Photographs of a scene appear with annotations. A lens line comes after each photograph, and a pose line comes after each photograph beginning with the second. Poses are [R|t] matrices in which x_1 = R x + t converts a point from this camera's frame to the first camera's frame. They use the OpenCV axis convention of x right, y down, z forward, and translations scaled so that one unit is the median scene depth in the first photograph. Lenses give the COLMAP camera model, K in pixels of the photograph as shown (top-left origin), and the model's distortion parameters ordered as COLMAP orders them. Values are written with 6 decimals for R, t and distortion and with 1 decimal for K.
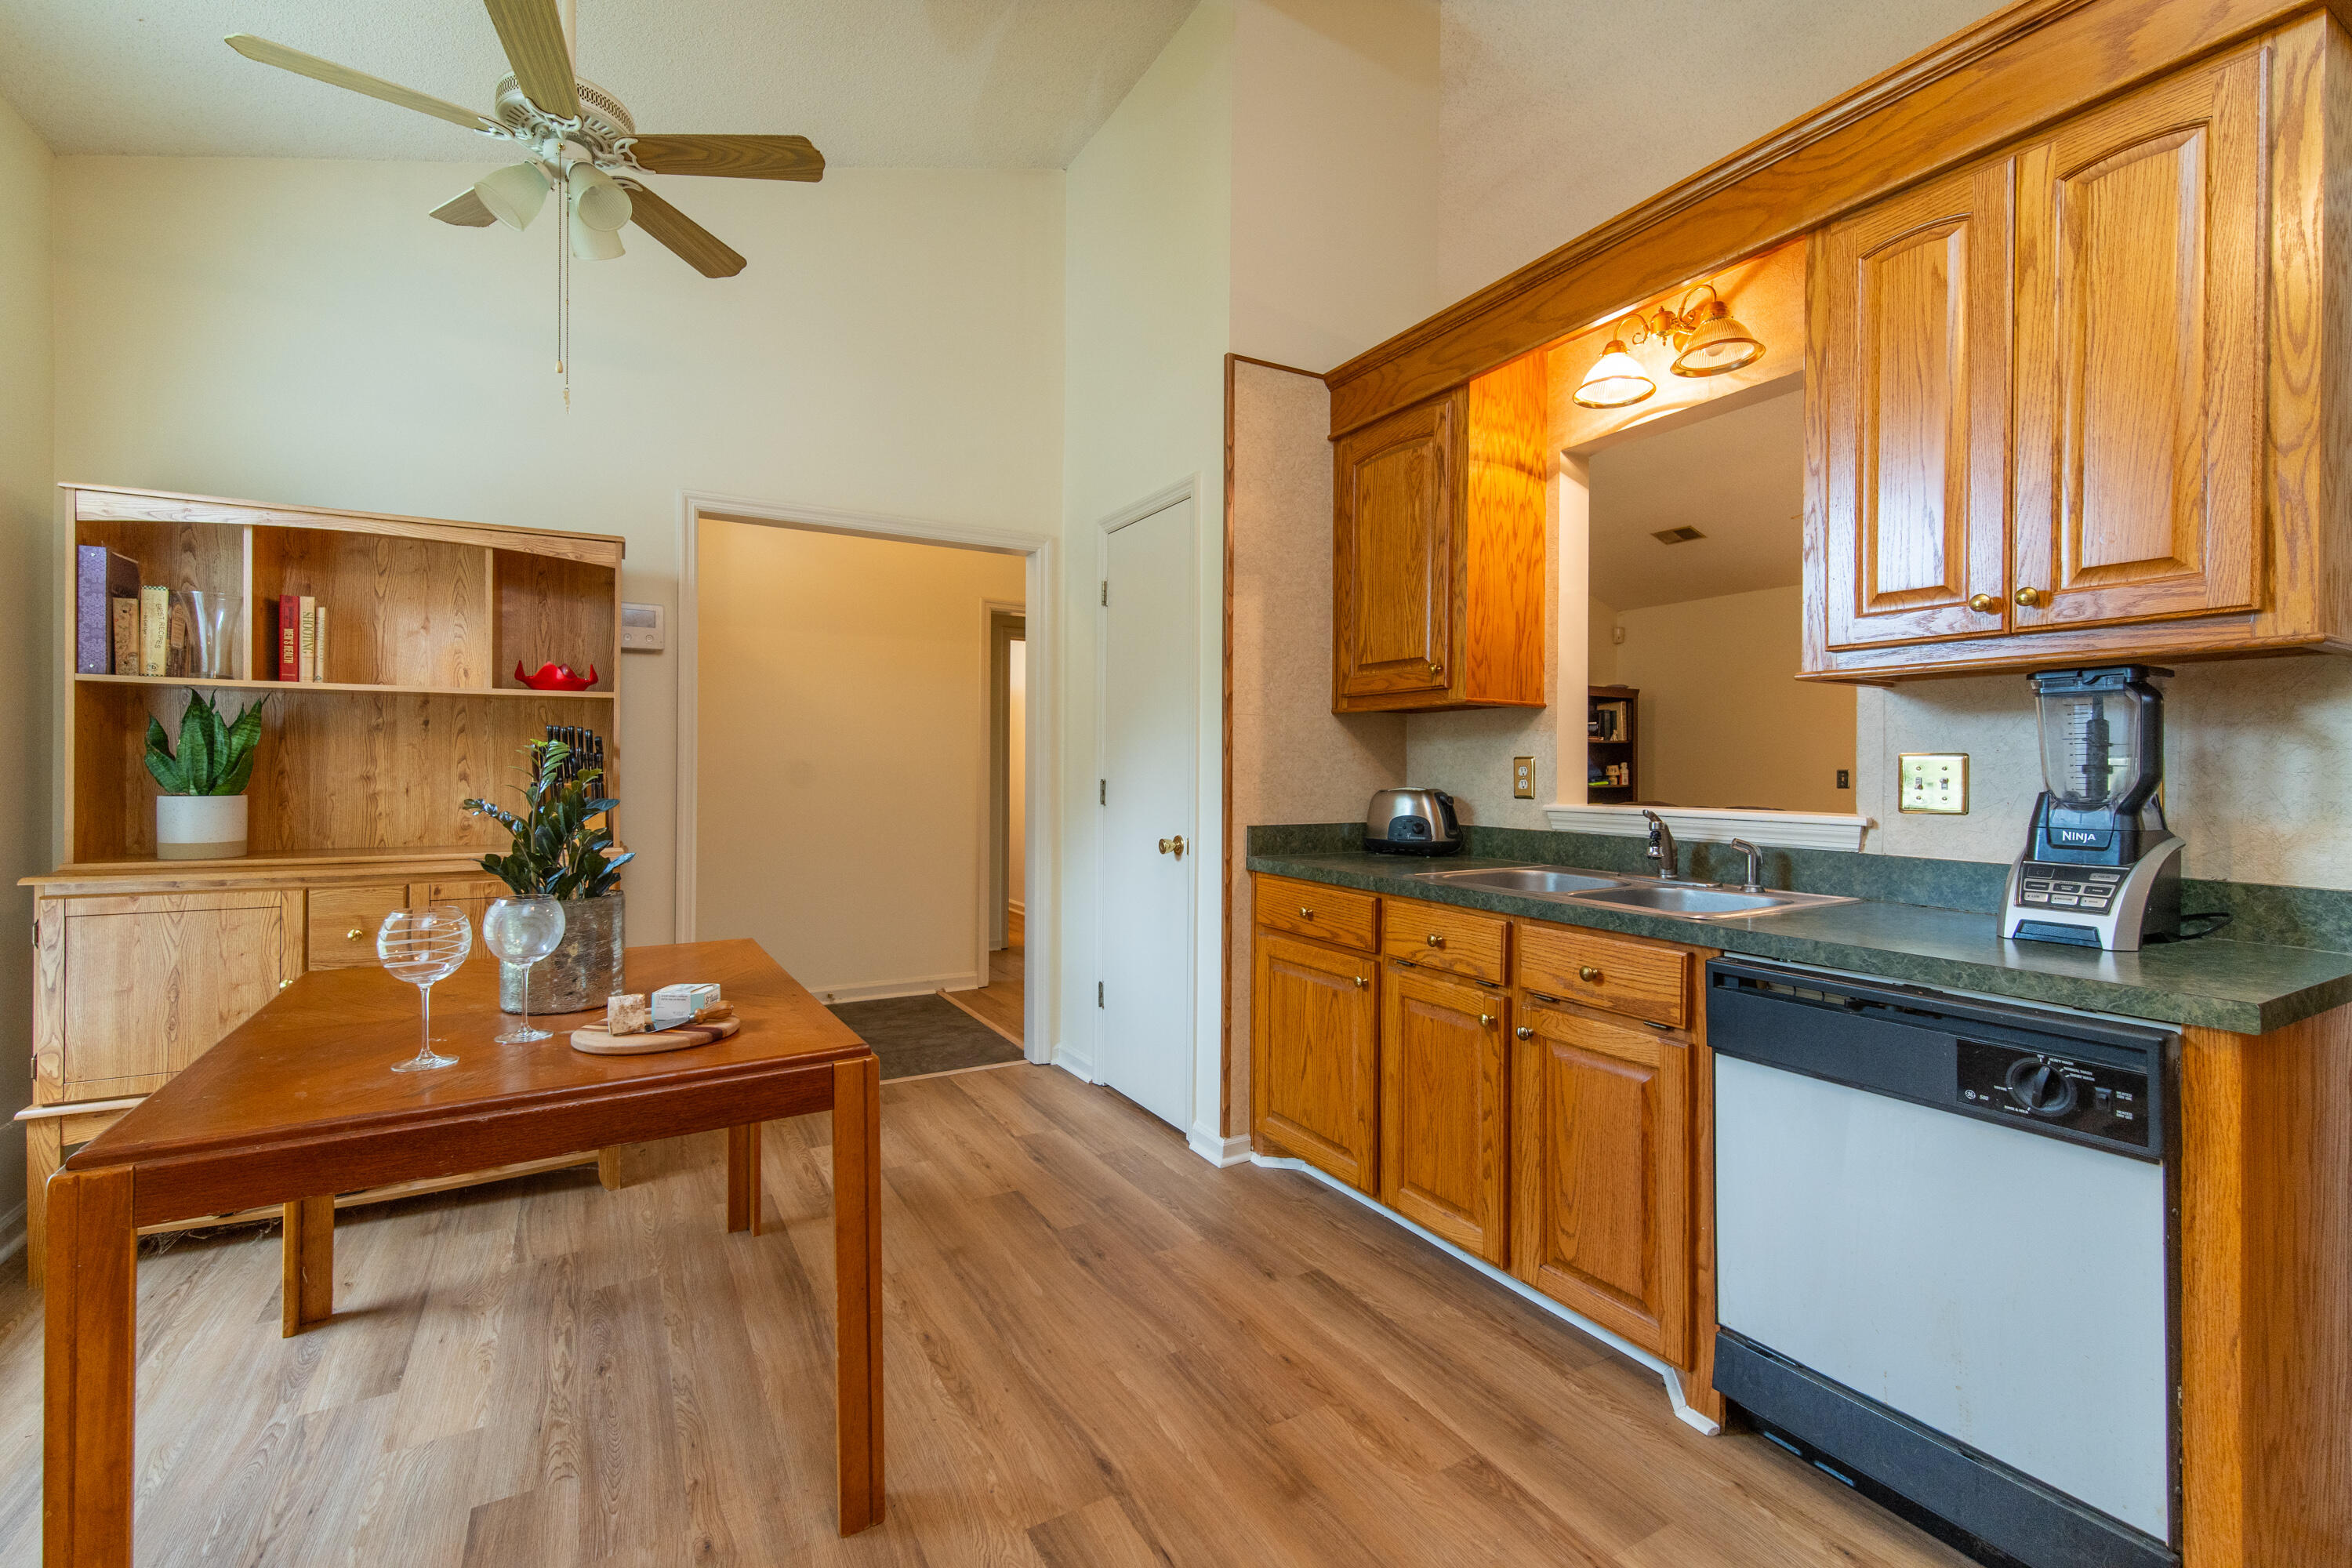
lens RADIAL K [[1038.8, 0, 1185.1], [0, 1038.8, 771.5], [0, 0, 1]] dist [0.002699, 0.000439]
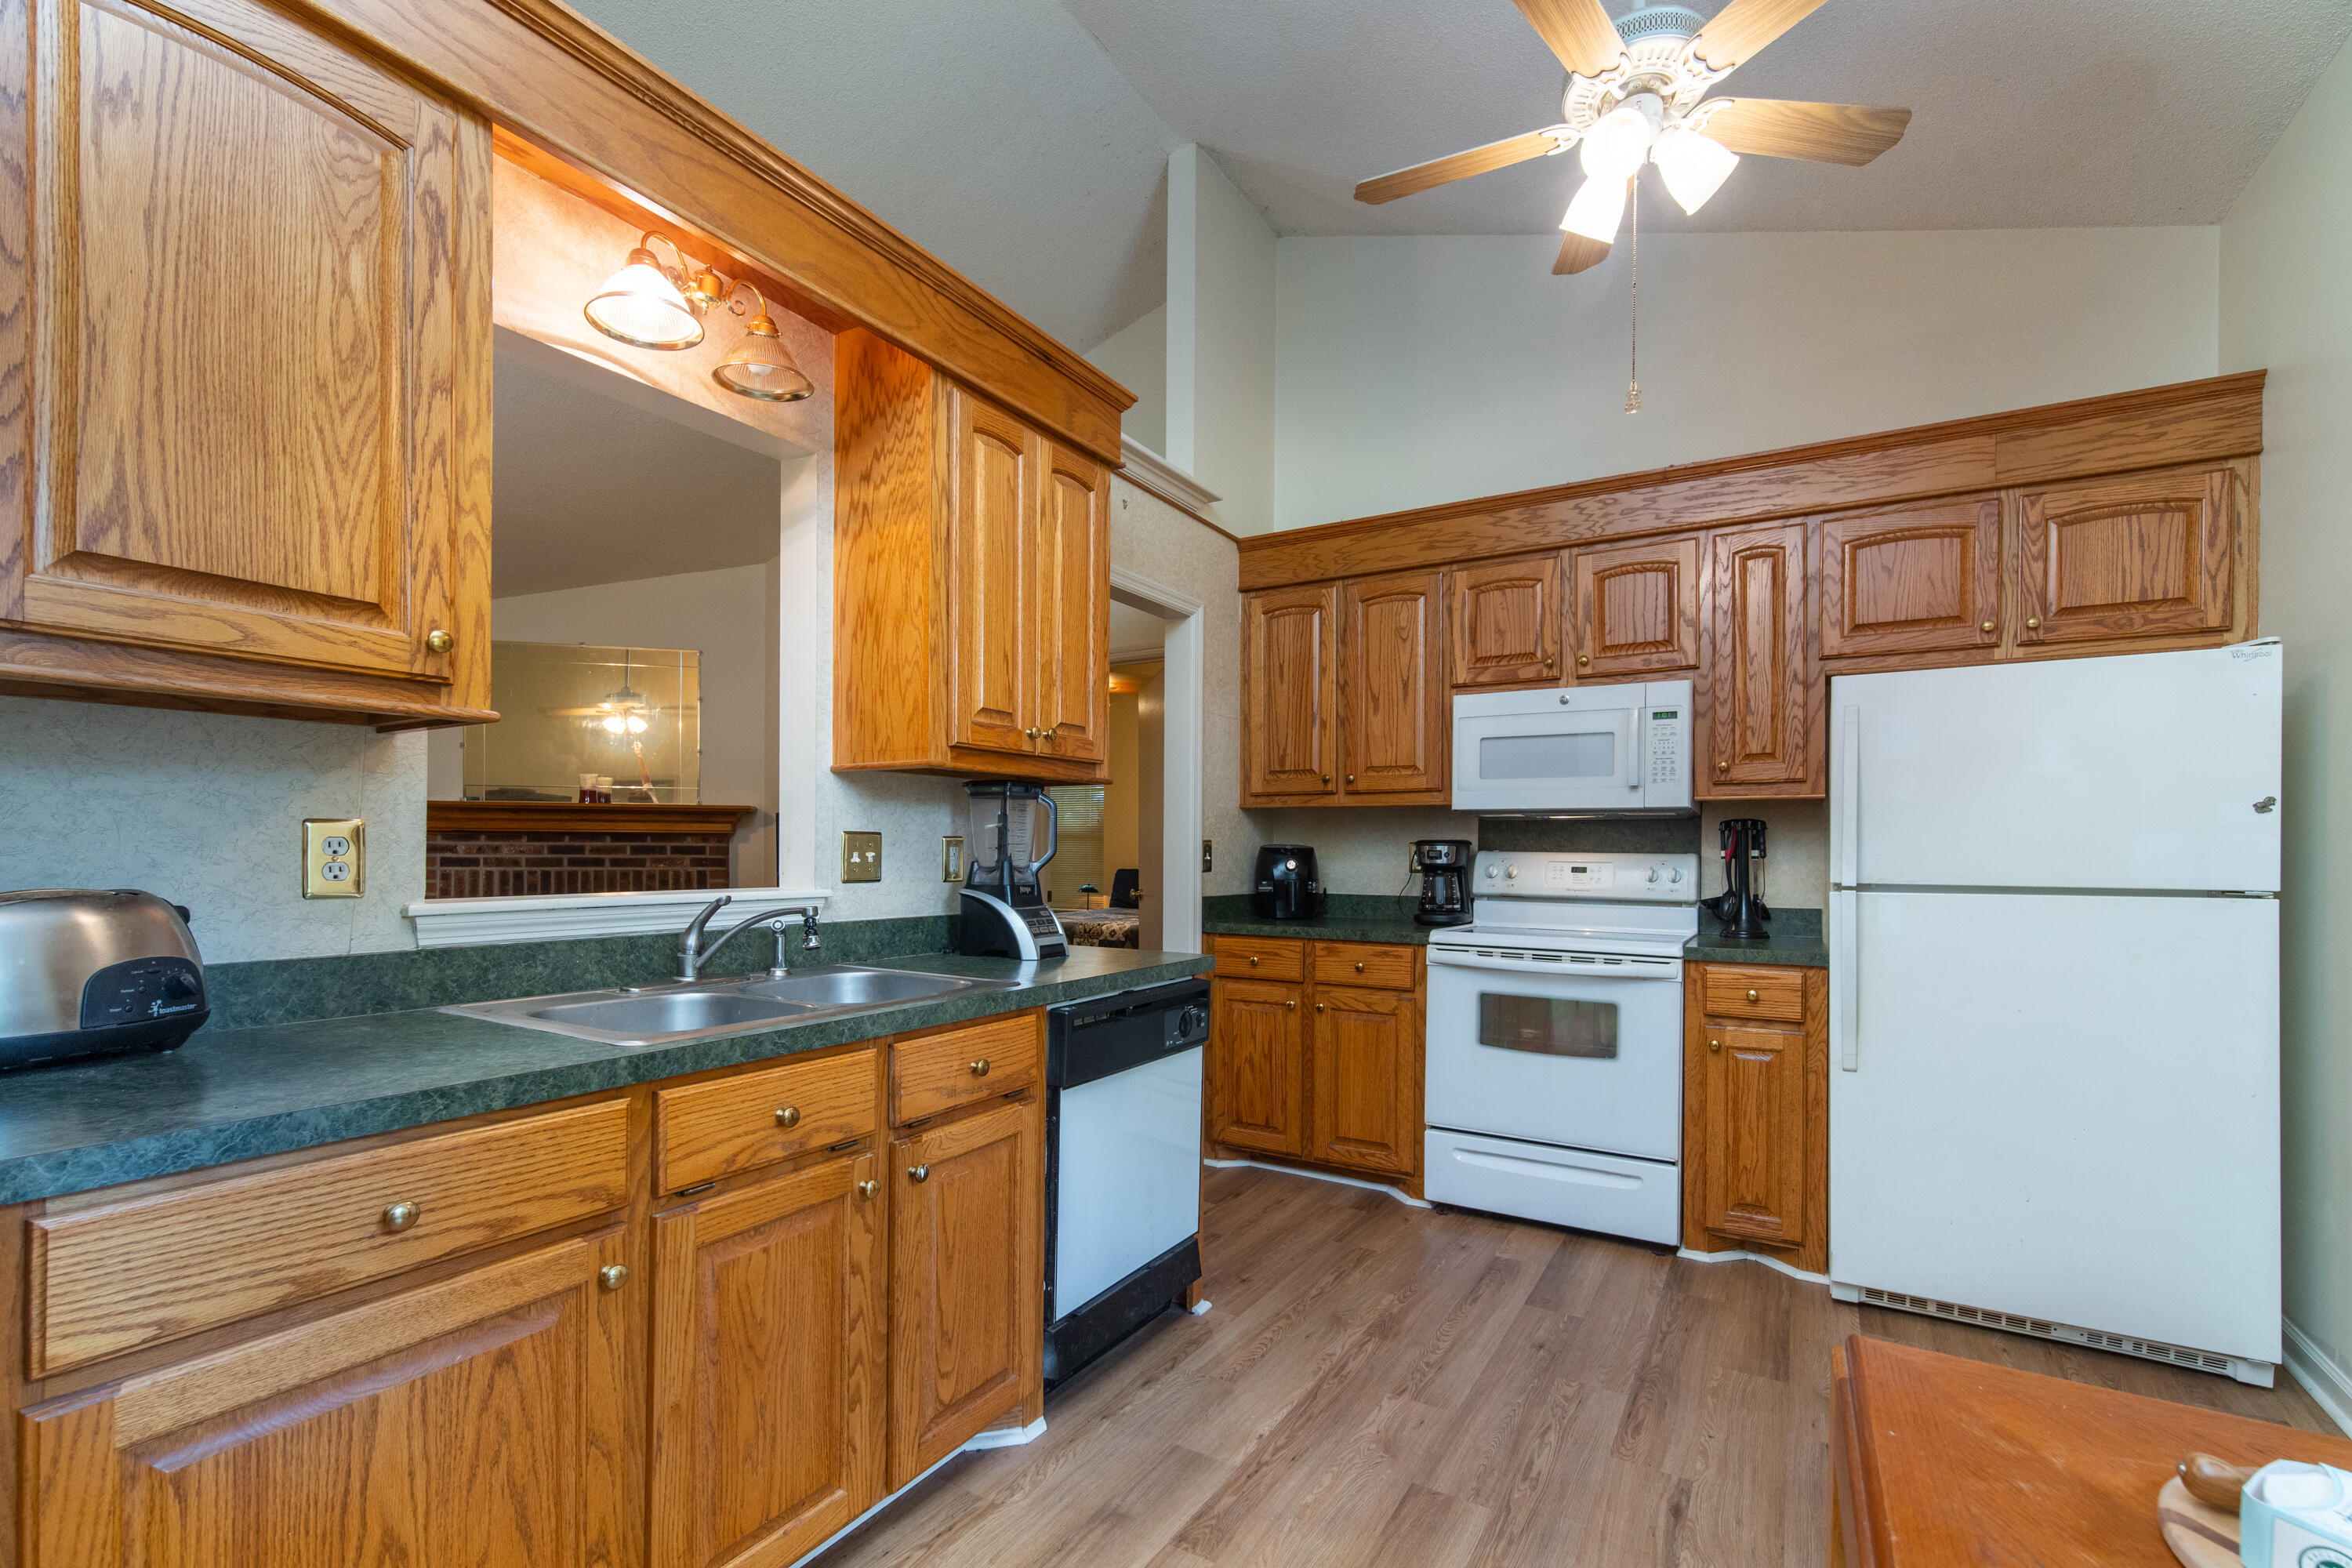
lens RADIAL K [[1038.8, 0, 1165.1], [0, 1038.8, 850.0], [0, 0, 1]] dist [0.002699, 0.000439]
pose [[-0.483966, -0.011769, 0.875008, -0.503124], [-0.011686, 0.999907, 0.006985, -0.010322], [-0.875009, -0.006845, -0.484058, 1.301310]]
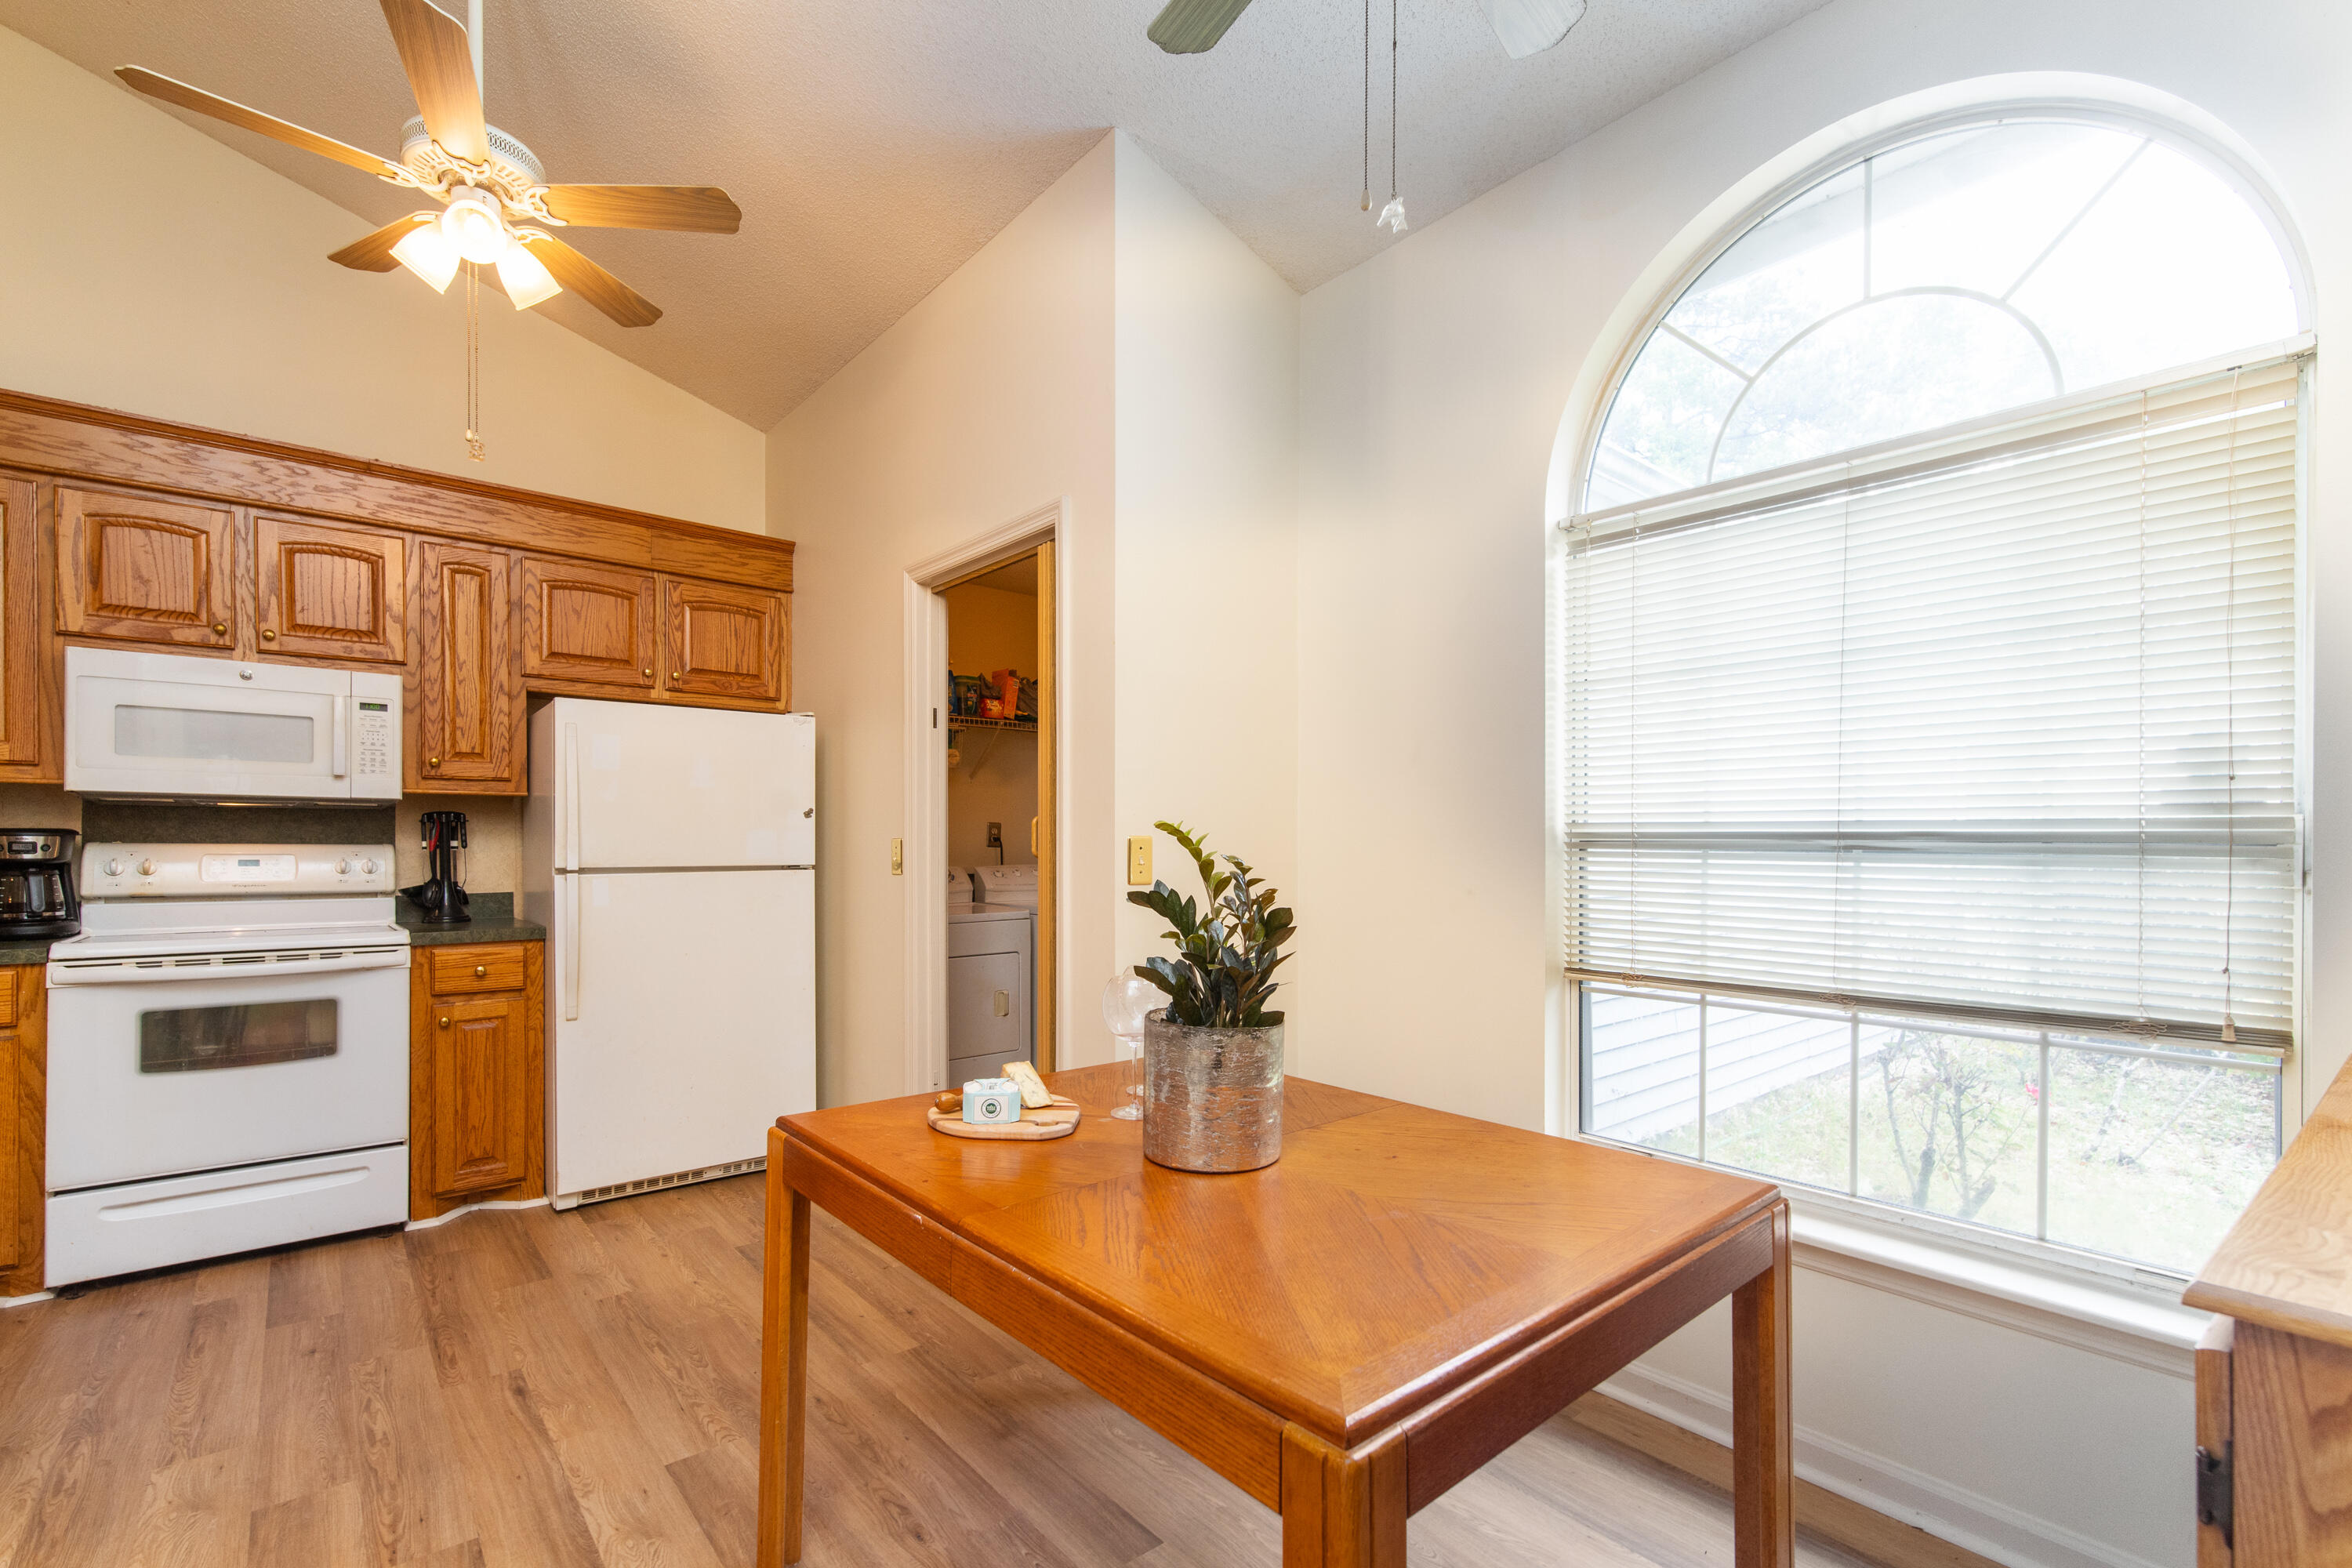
lens RADIAL K [[1038.8, 0, 1178.7], [0, 1038.8, 847.9], [0, 0, 1]] dist [0.002699, 0.000439]
pose [[-0.983206, -0.009265, -0.182264, -0.405449], [-0.009463, 0.999955, 0.000221, -0.009483], [0.182254, 0.001942, -0.983250, 1.672056]]
